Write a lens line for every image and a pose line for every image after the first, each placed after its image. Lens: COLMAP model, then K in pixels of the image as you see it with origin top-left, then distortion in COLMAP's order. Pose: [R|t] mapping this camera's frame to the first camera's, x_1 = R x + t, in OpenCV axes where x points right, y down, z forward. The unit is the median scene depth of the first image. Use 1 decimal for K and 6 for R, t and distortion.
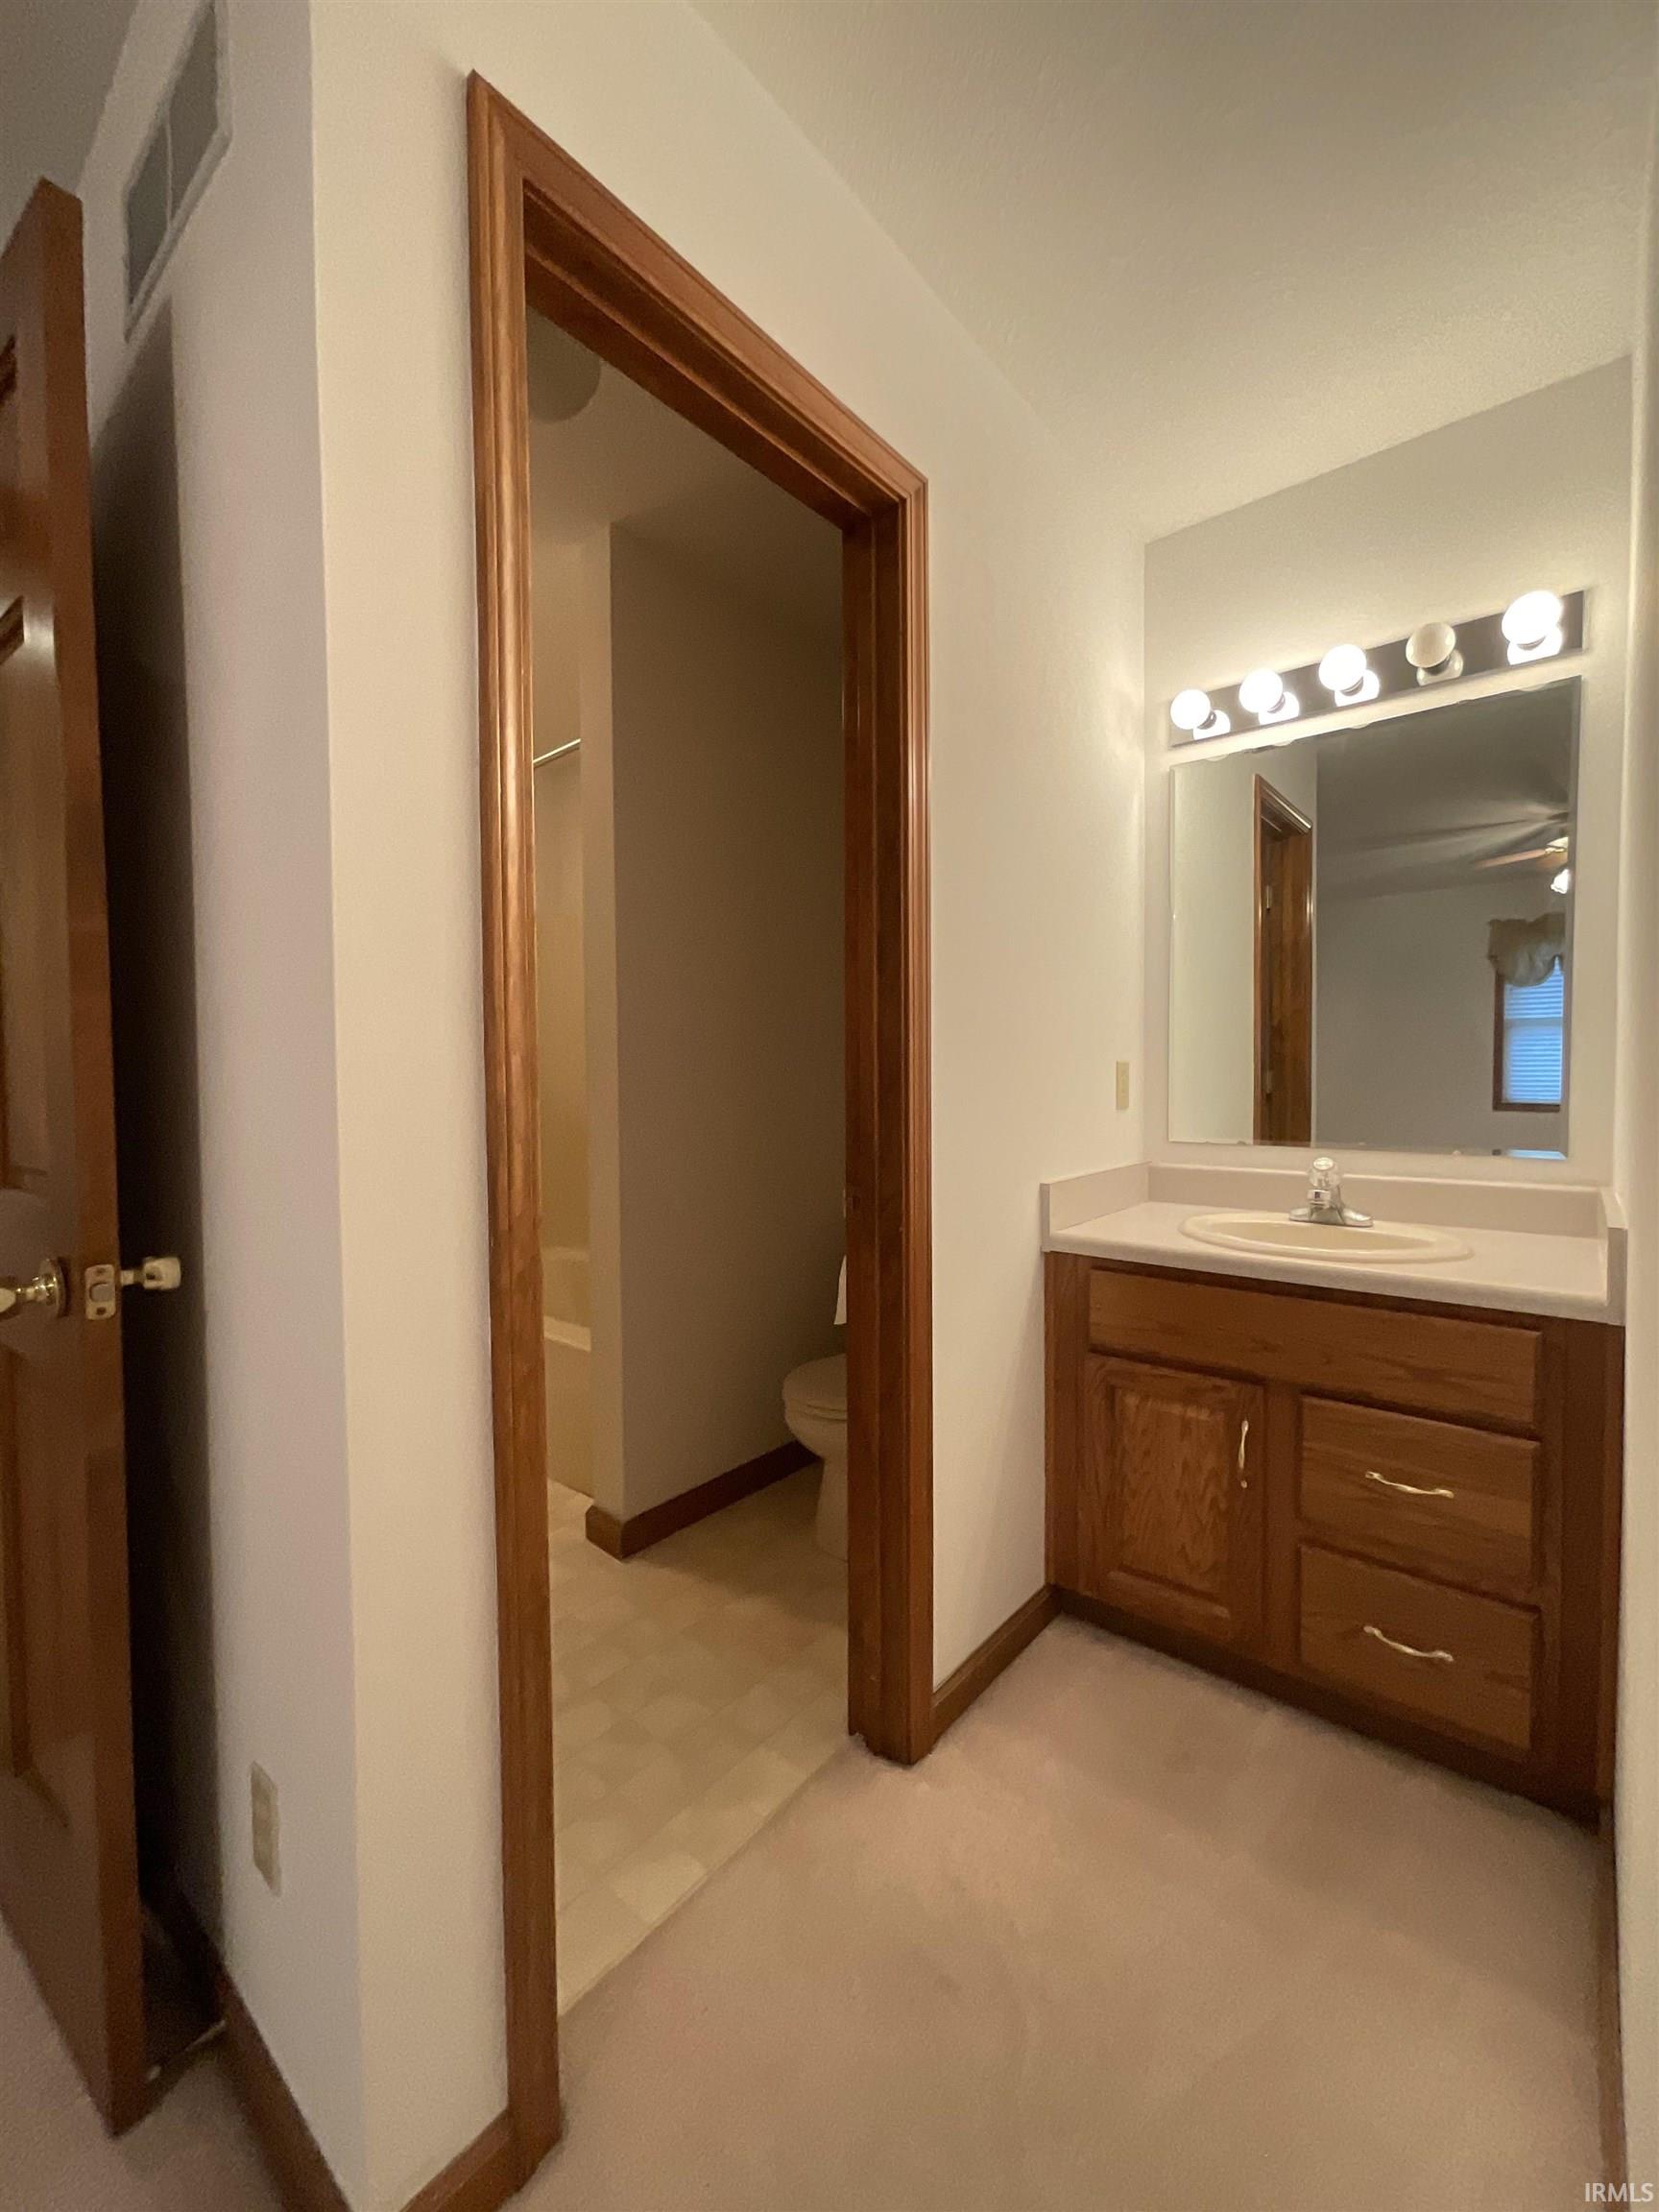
lens RADIAL K [[897.7, 0, 840.4], [0, 897.7, 1104.3], [0, 0, 1]] dist [-0.001802, 0.001778]
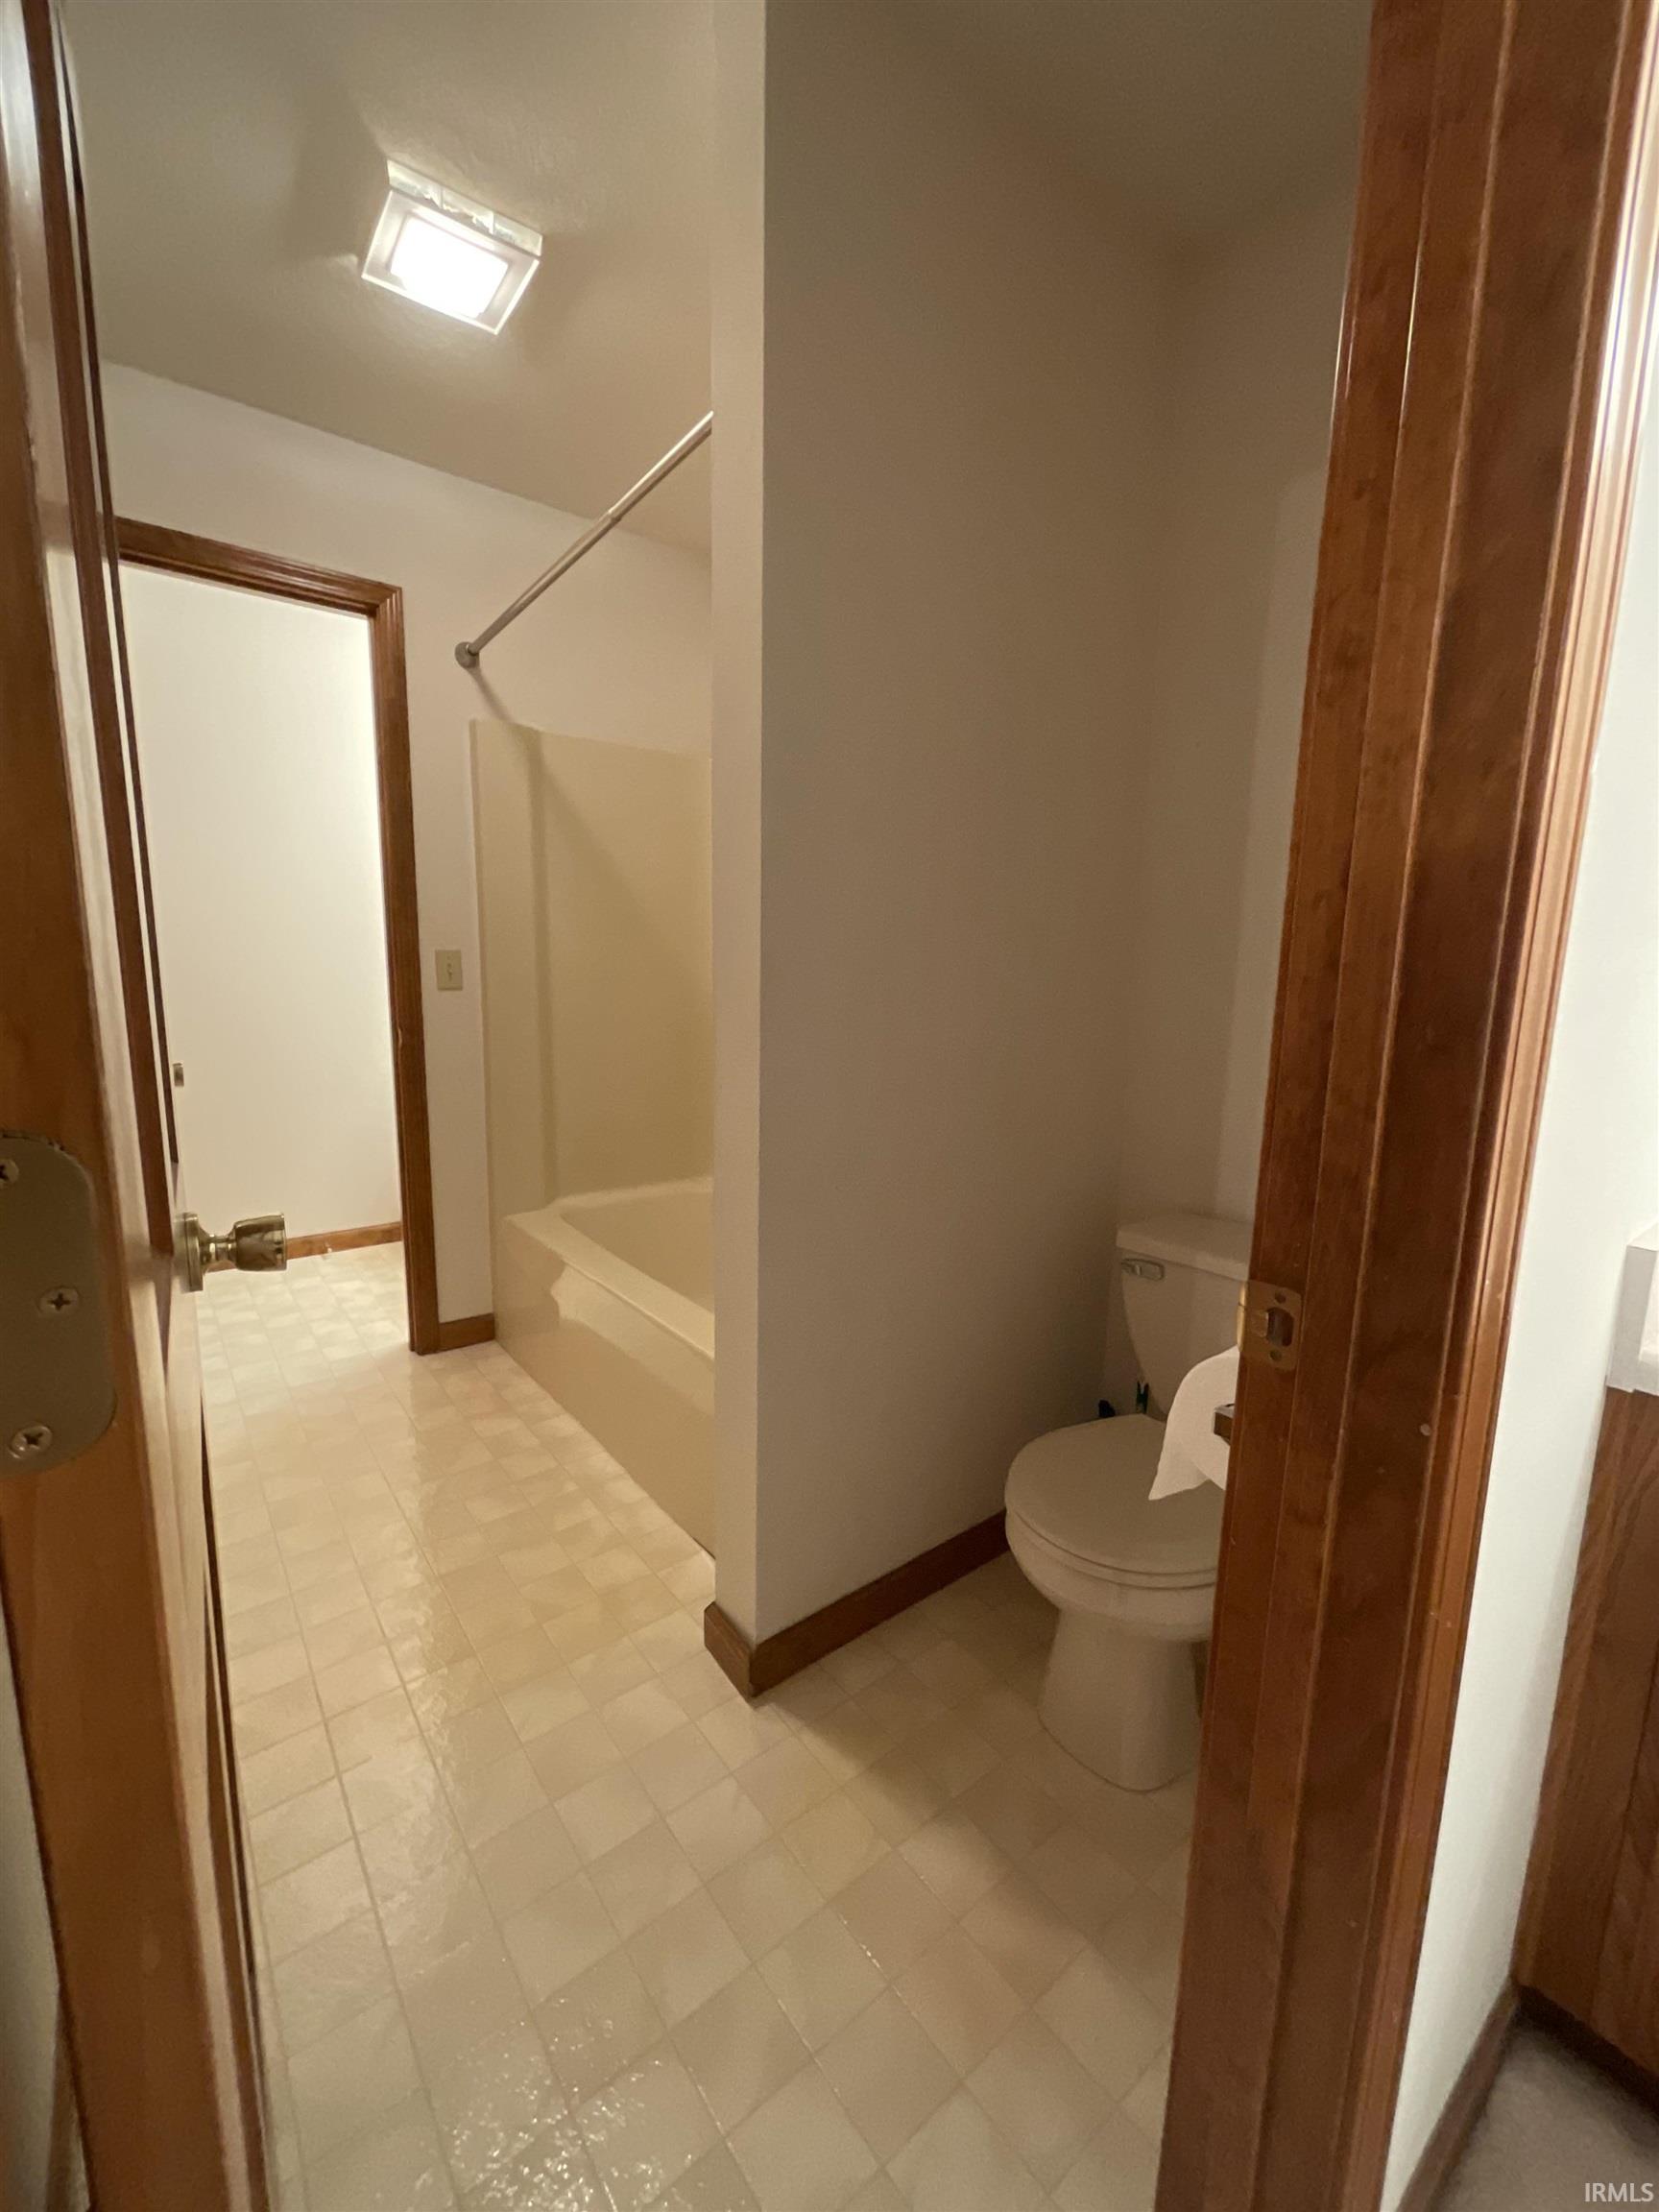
lens RADIAL K [[897.7, 0, 820.2], [0, 897.7, 1113.6], [0, 0, 1]] dist [-0.001802, 0.001778]
pose [[0.977286, 0.053682, -0.205015, -0.074473], [-0.027617, 0.991397, 0.127945, -0.022412], [0.210120, -0.119377, 0.970360, 0.397544]]
